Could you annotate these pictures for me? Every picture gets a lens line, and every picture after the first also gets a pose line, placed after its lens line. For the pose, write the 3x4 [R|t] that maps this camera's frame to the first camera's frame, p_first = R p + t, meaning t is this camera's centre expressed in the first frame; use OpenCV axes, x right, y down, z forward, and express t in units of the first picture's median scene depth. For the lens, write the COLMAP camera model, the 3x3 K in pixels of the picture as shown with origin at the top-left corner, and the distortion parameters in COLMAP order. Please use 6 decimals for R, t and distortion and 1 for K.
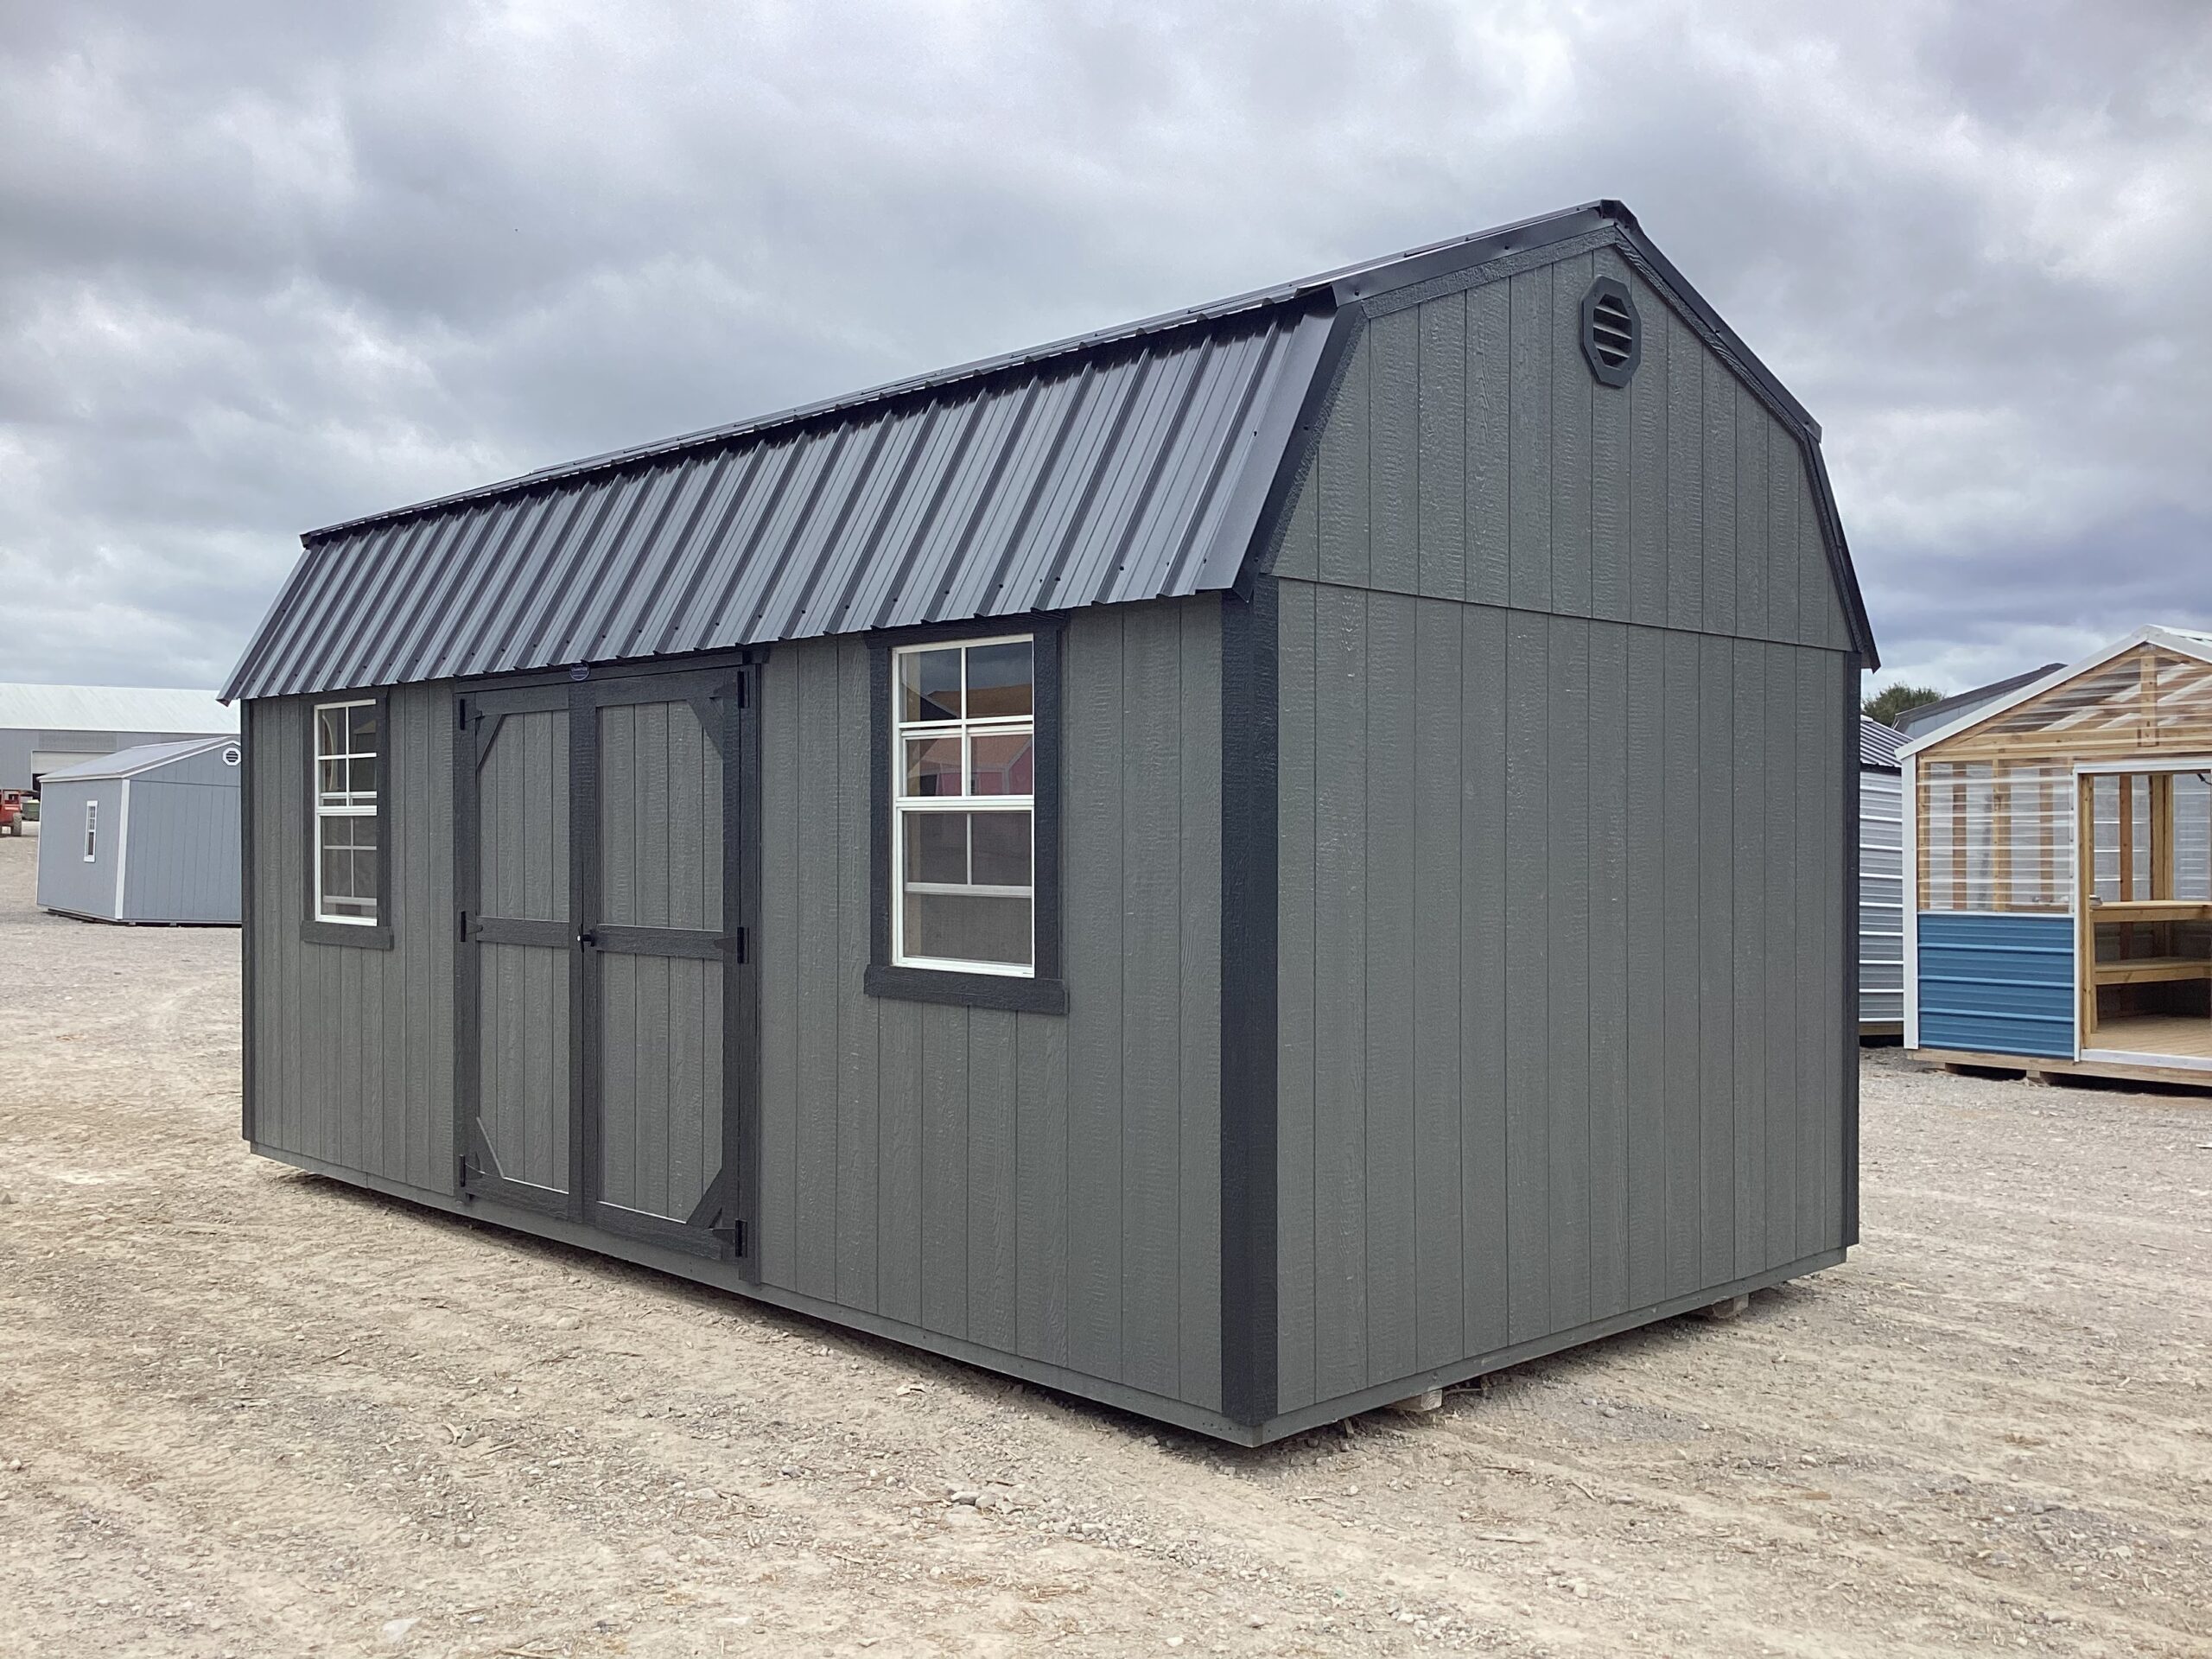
lens RADIAL K [[2094.4, 0, 1097.2], [0, 2094.4, 813.6], [0, 0, 1]] dist [-0.019388, 0.000000]
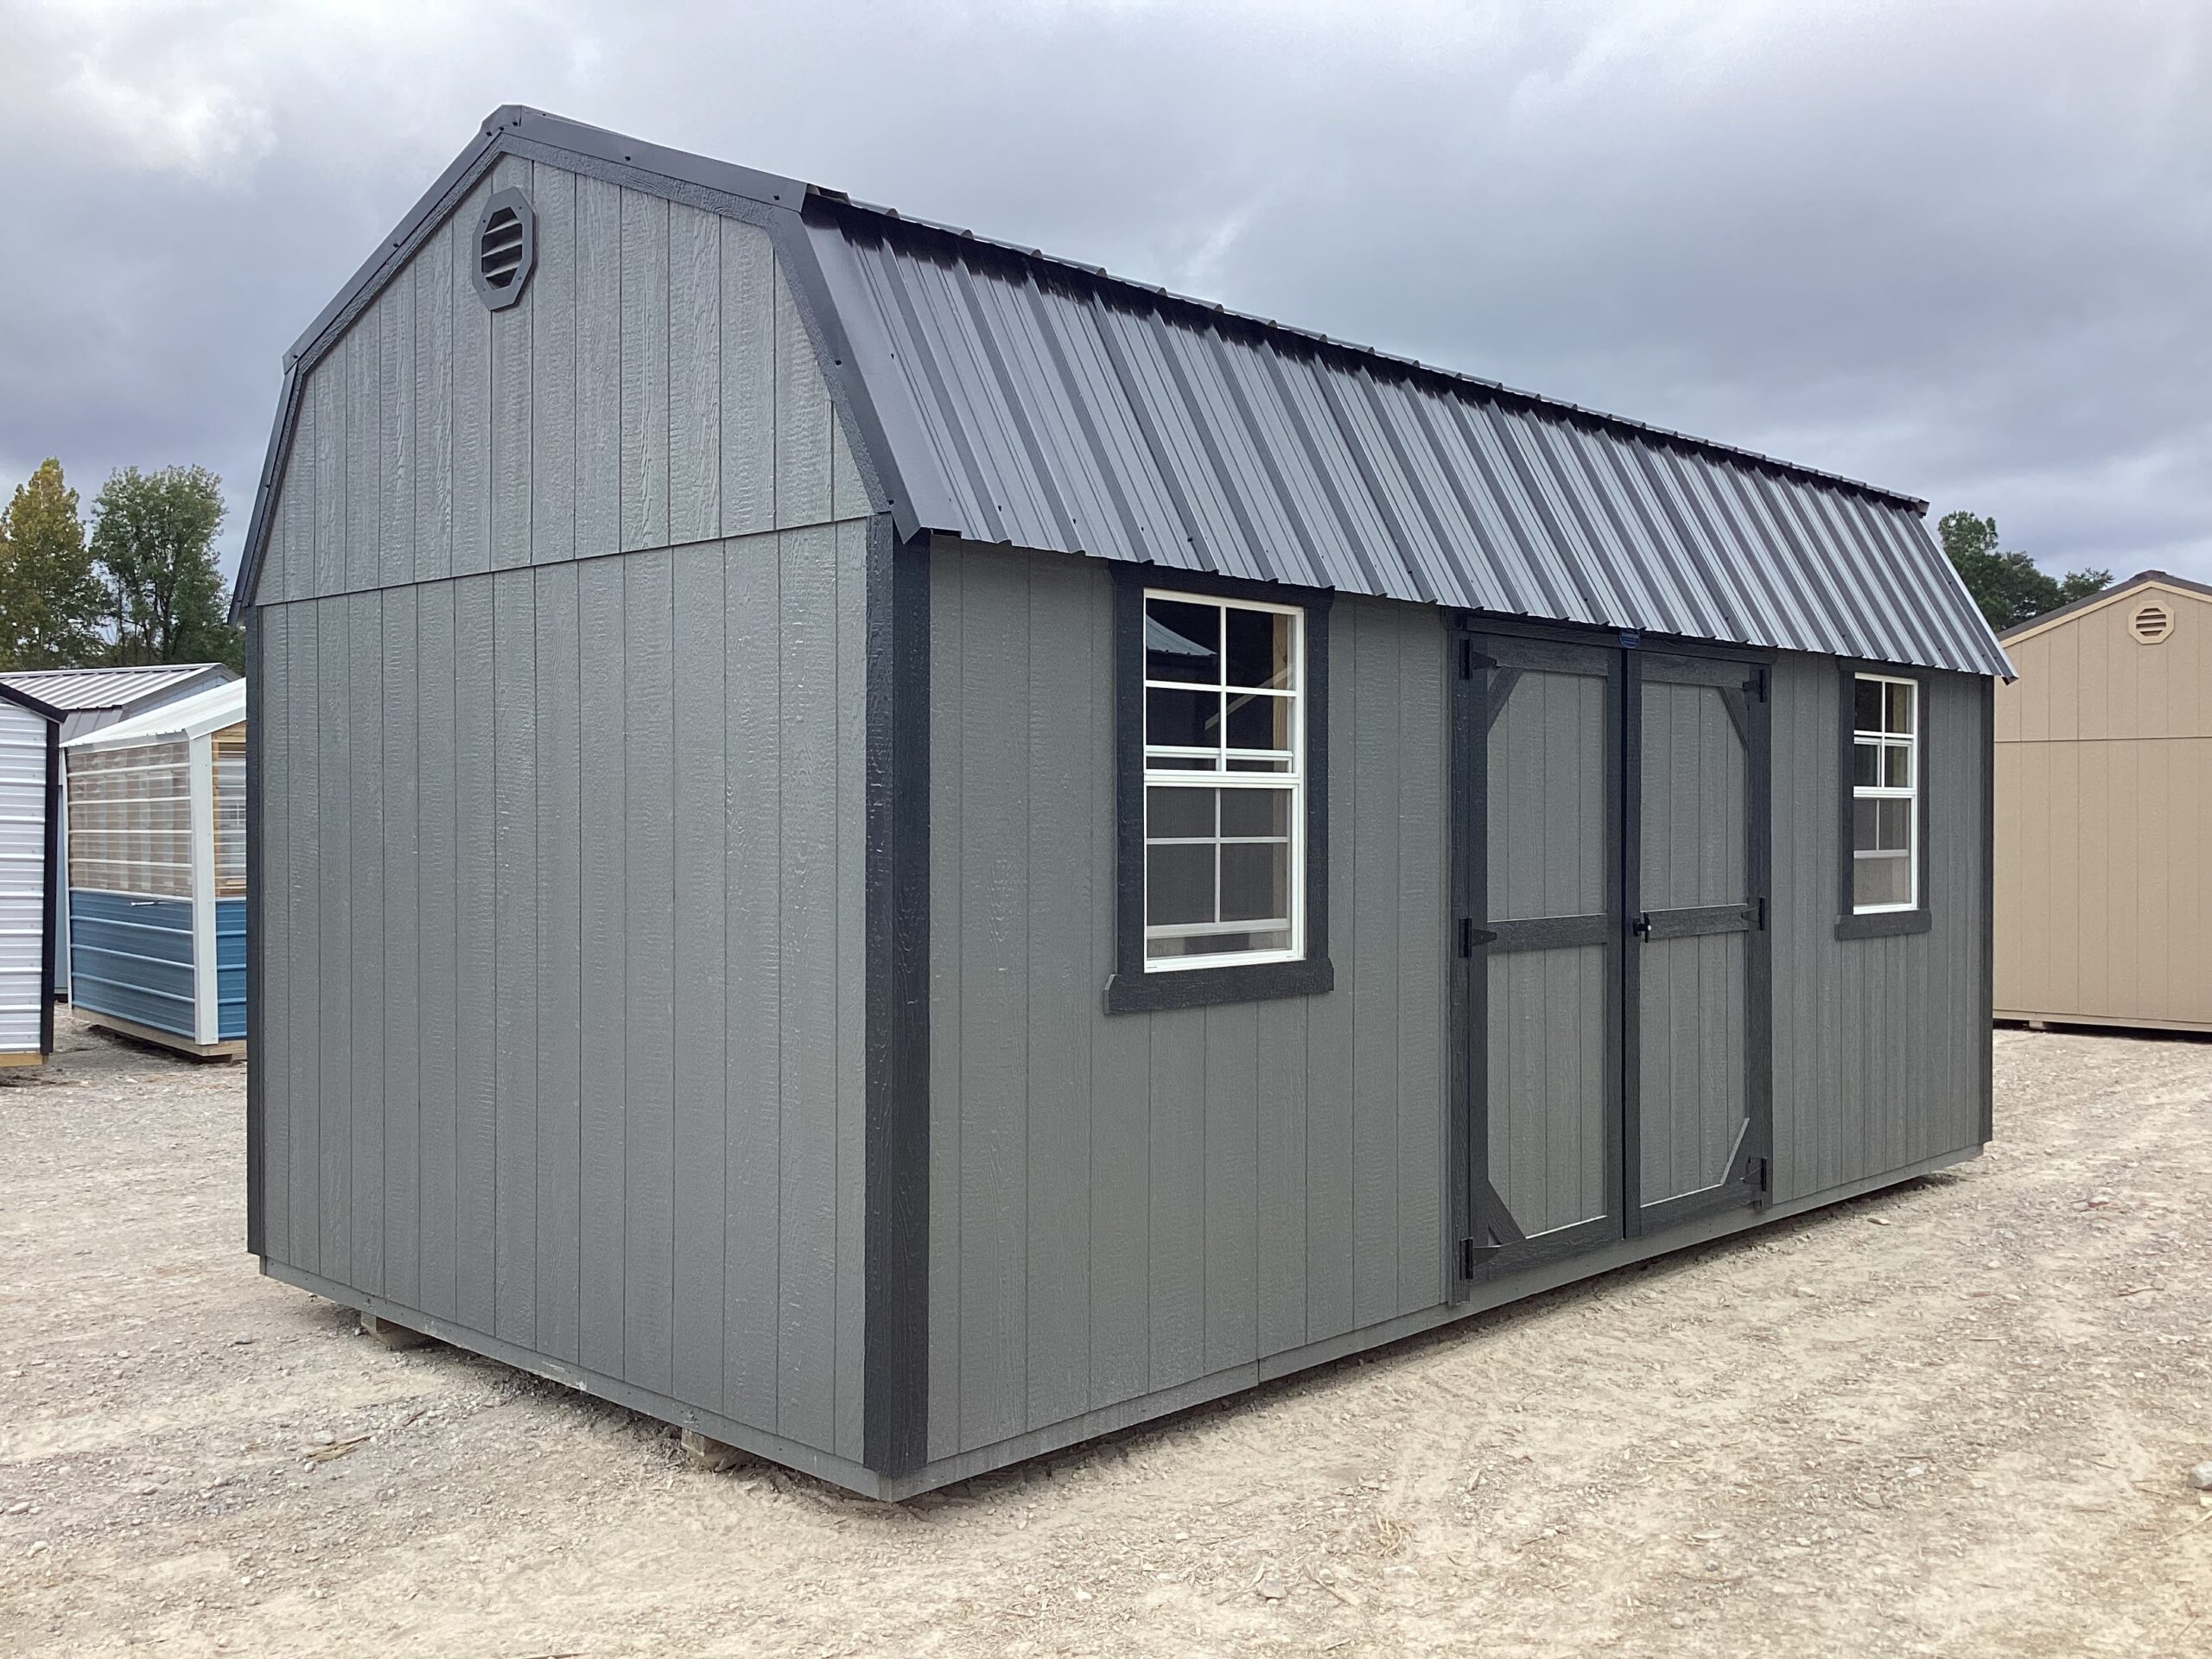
lens RADIAL K [[2094.4, 0, 1103.6], [0, 2094.4, 820.9], [0, 0, 1]] dist [-0.019388, 0.000000]
pose [[-0.042200, 0.000738, 0.999109, -1.234106], [-0.002866, 0.999996, -0.000859, 0.014491], [-0.999105, -0.002900, -0.042198, 1.357031]]
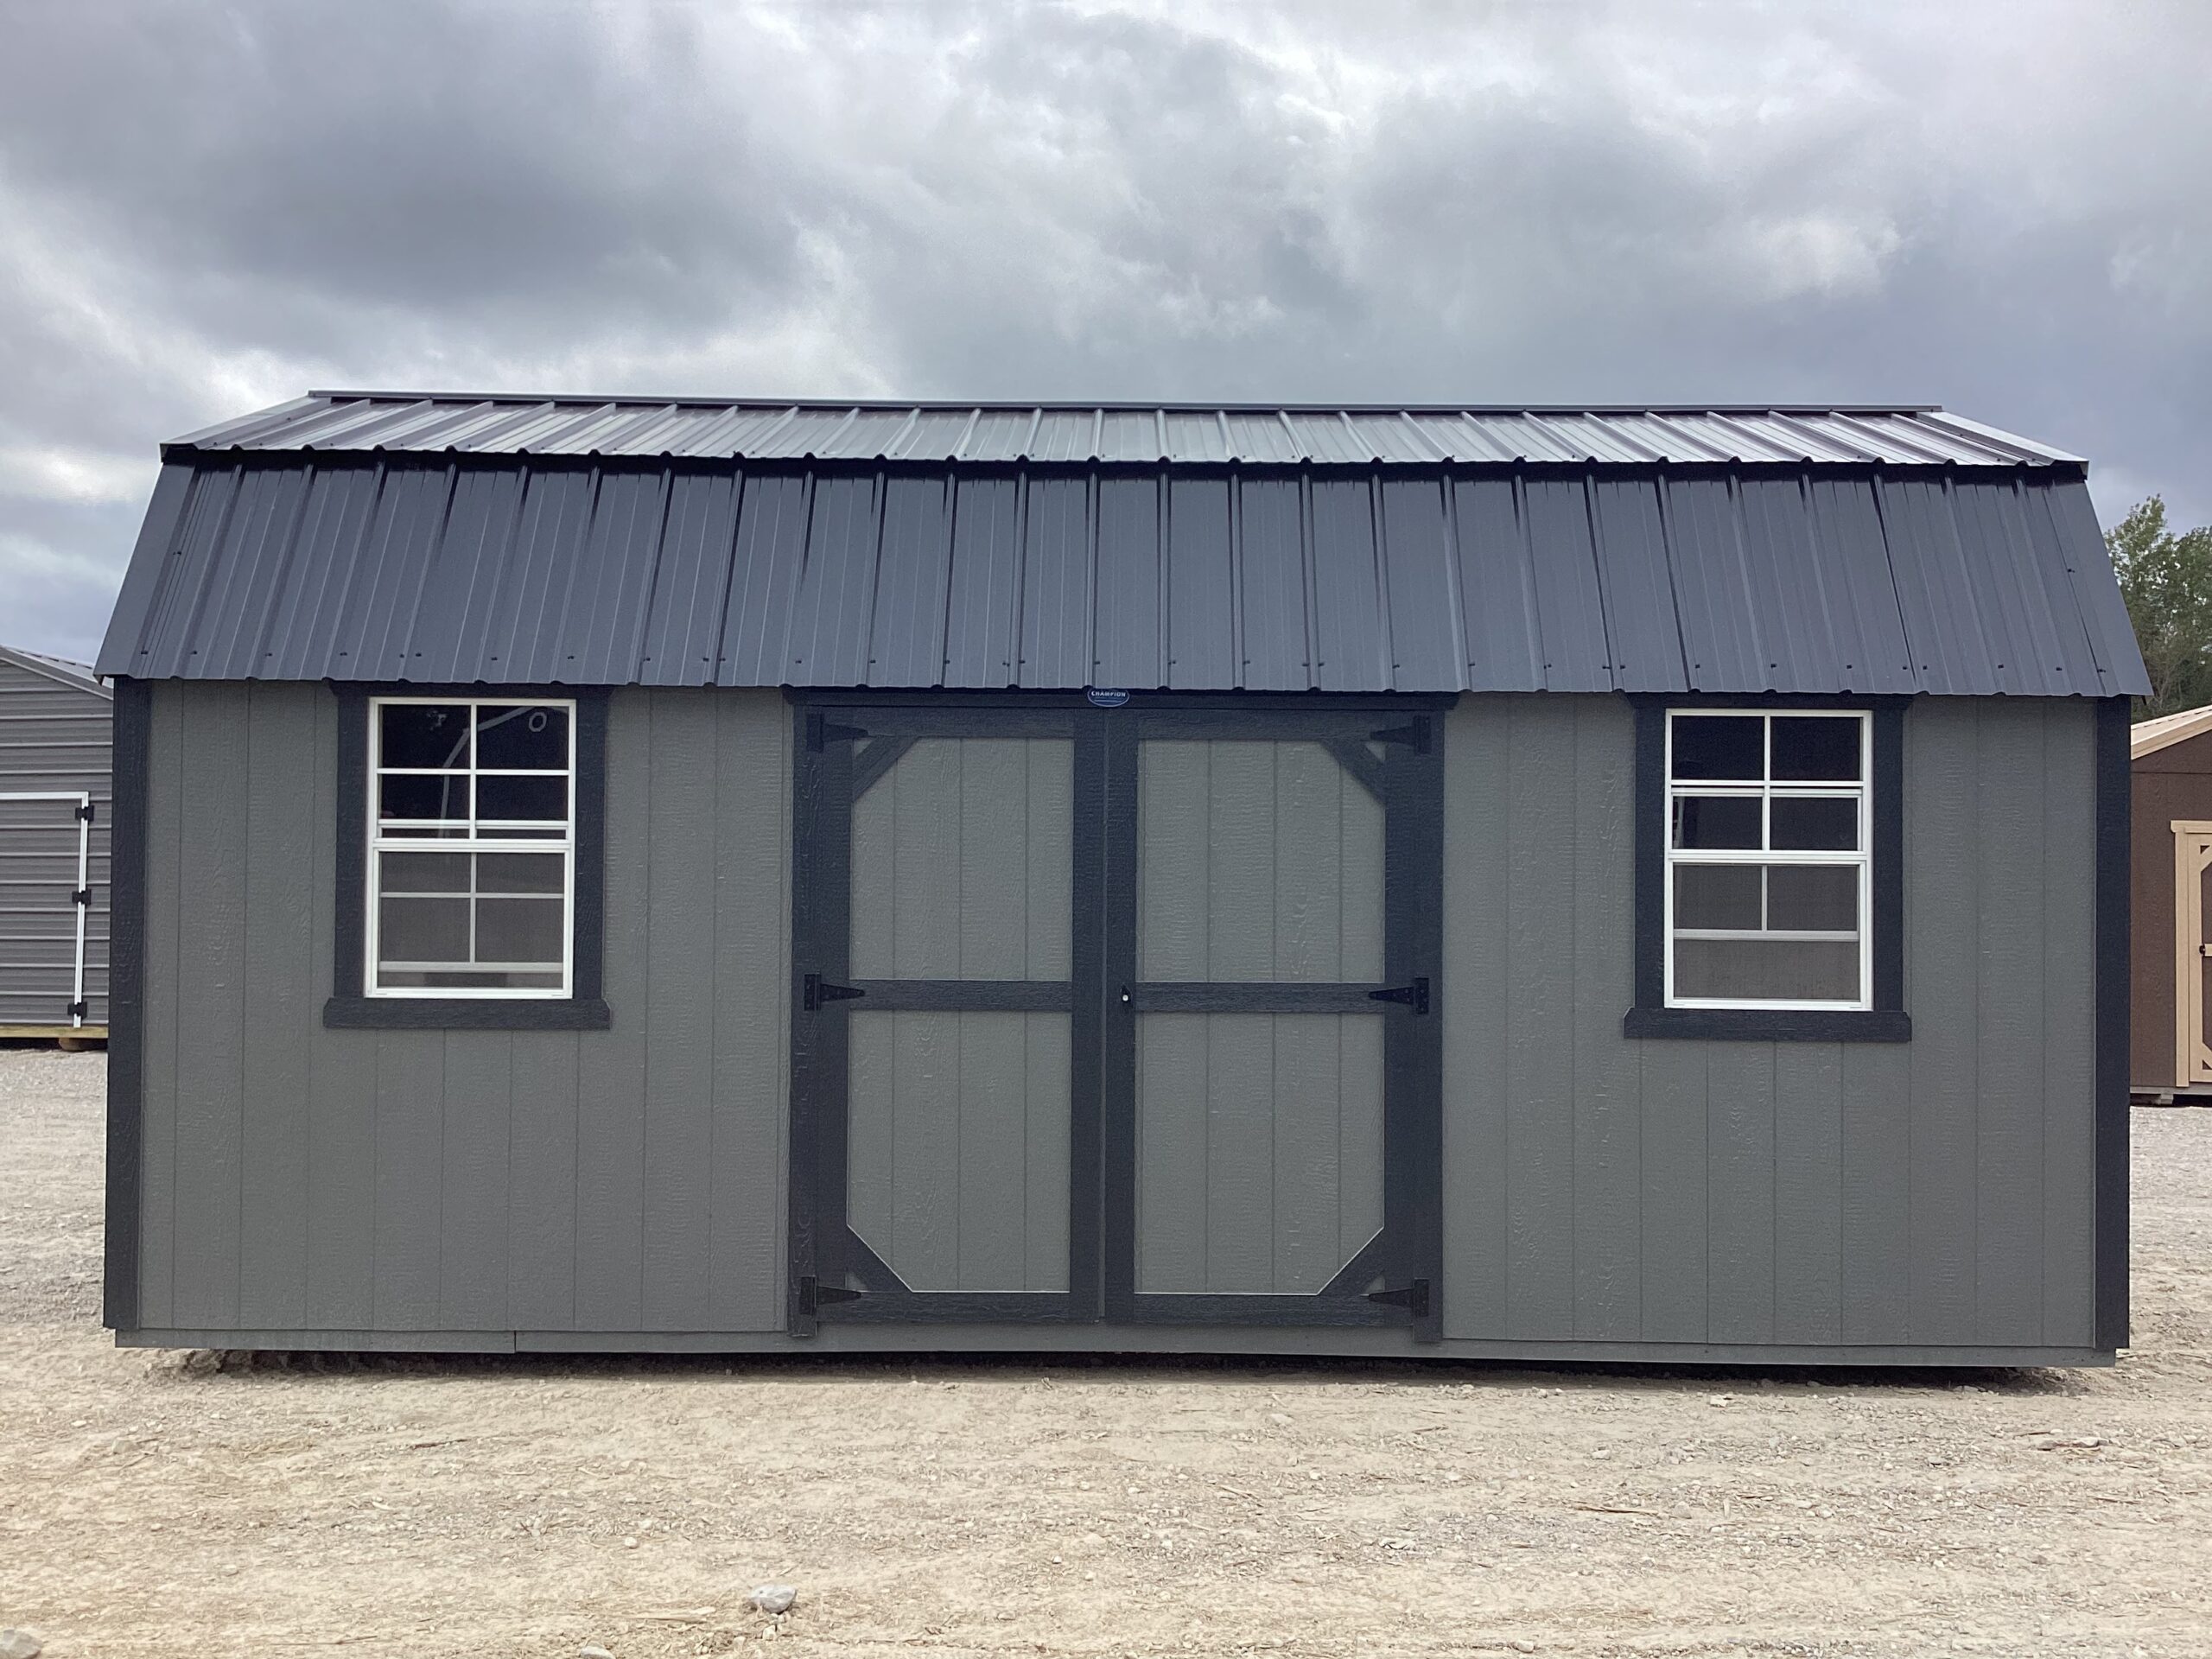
lens RADIAL K [[2094.4, 0, 1086.9], [0, 2094.4, 834.8], [0, 0, 1]] dist [-0.019388, 0.000000]
pose [[0.695660, 0.022206, 0.718027, -0.949701], [-0.013172, 0.999748, -0.018157, 0.007000], [-0.718250, 0.003173, 0.695778, 0.418492]]
